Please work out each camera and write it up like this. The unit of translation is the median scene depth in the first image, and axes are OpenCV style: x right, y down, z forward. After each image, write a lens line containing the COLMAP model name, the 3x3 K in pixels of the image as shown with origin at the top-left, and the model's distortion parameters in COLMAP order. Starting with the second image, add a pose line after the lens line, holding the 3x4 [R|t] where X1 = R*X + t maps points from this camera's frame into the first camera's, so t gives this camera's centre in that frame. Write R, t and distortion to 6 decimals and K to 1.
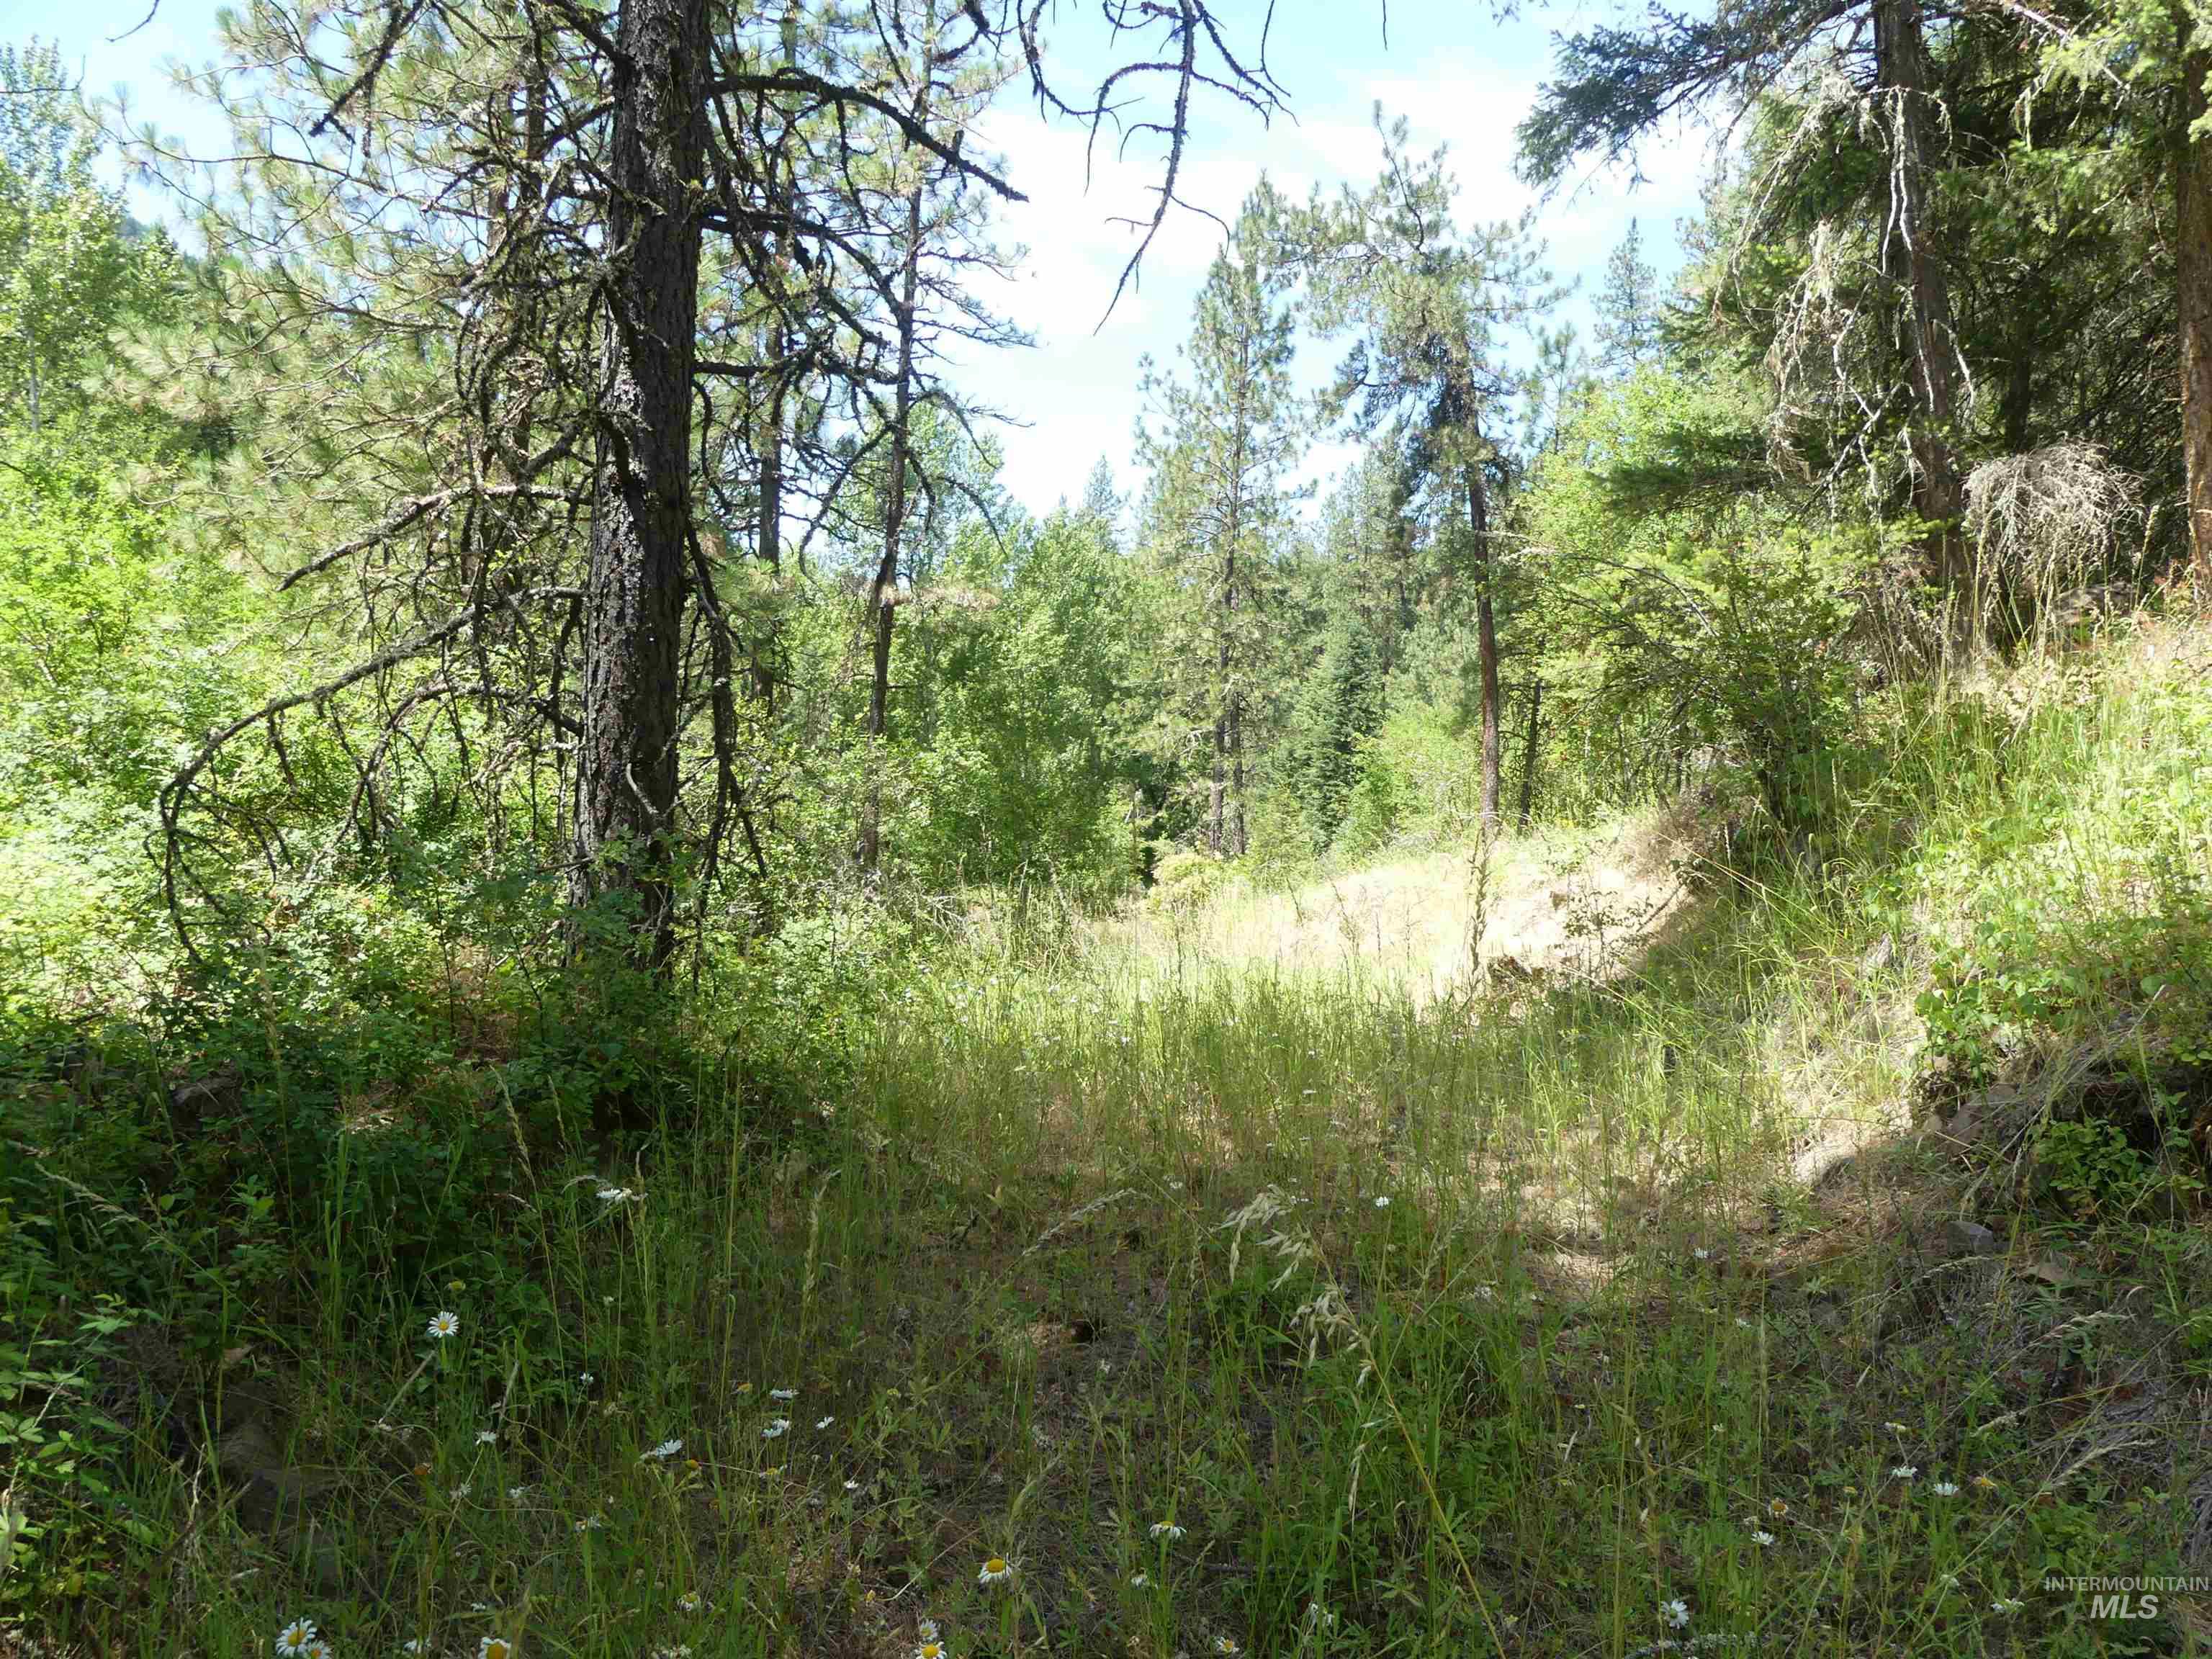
lens RADIAL K [[1682.8, 0, 1105.8], [0, 1682.8, 832.2], [0, 0, 1]] dist [0.009049, 0.012658]
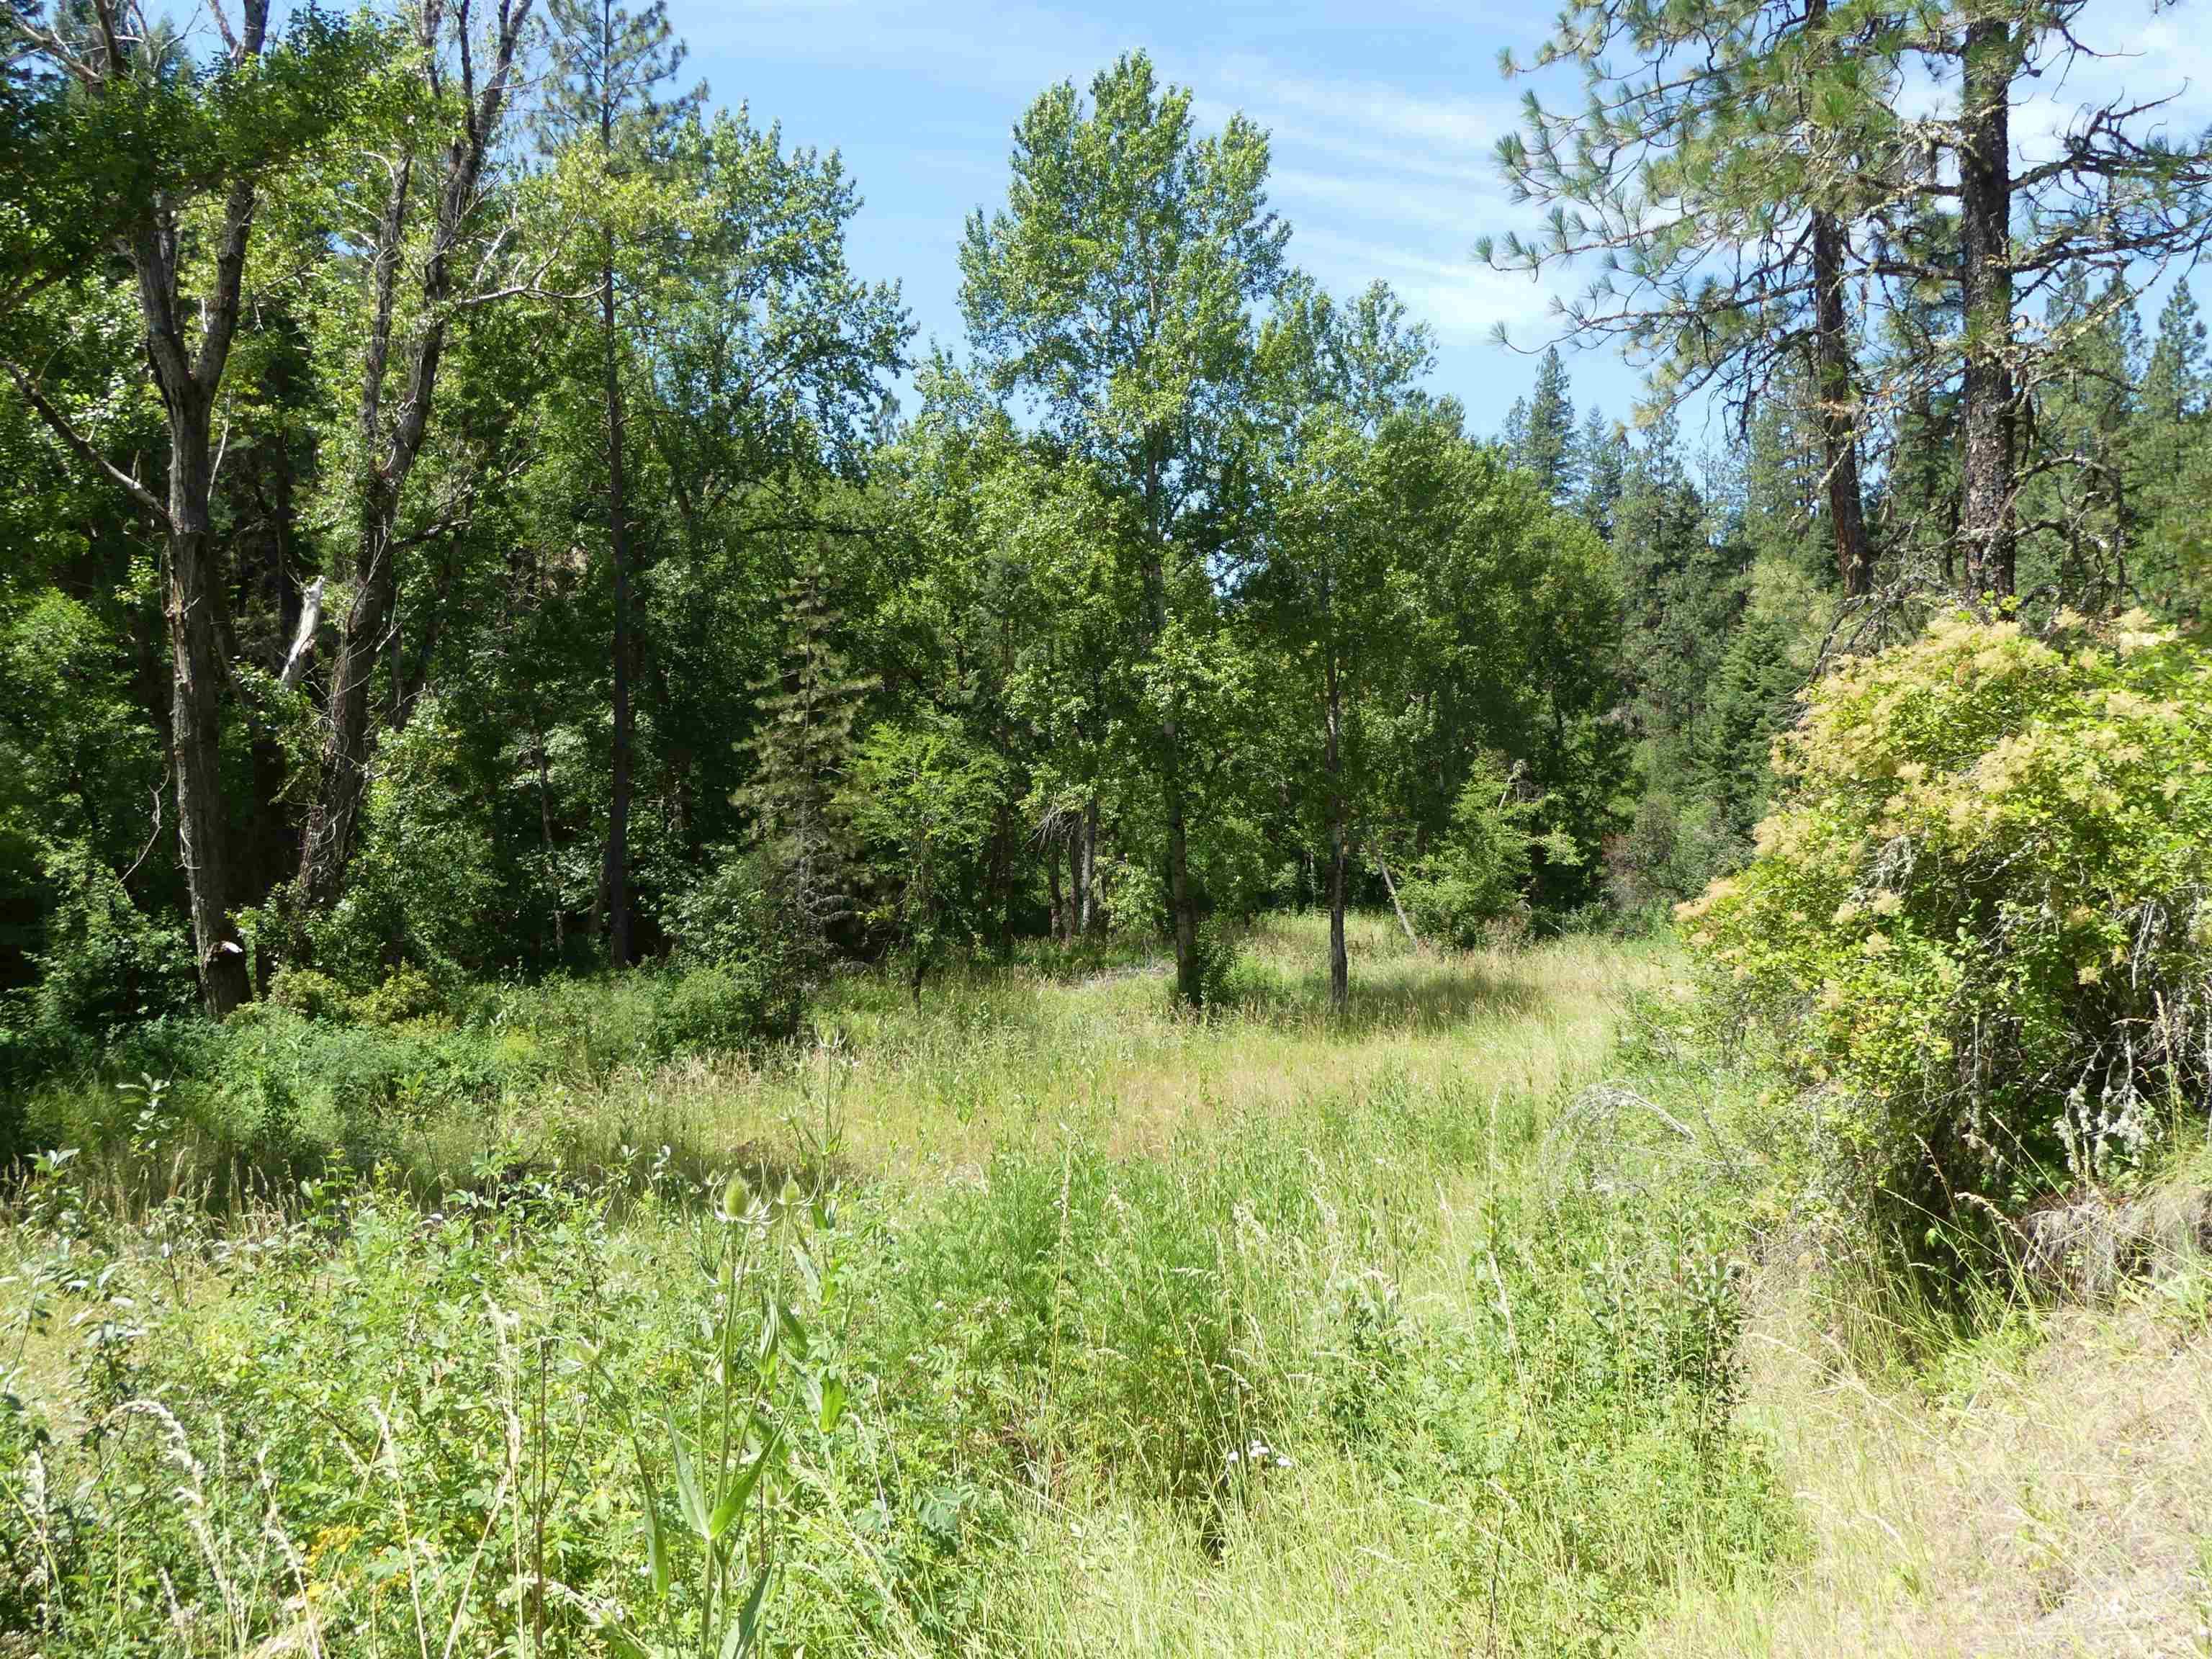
lens RADIAL K [[1682.8, 0, 1103.5], [0, 1682.8, 829.7], [0, 0, 1]] dist [0.009049, 0.012658]
pose [[0.978288, -0.026931, -0.205493, -0.004621], [0.022962, 0.999501, -0.021678, 0.013556], [0.205974, 0.016489, 0.978419, 0.318429]]
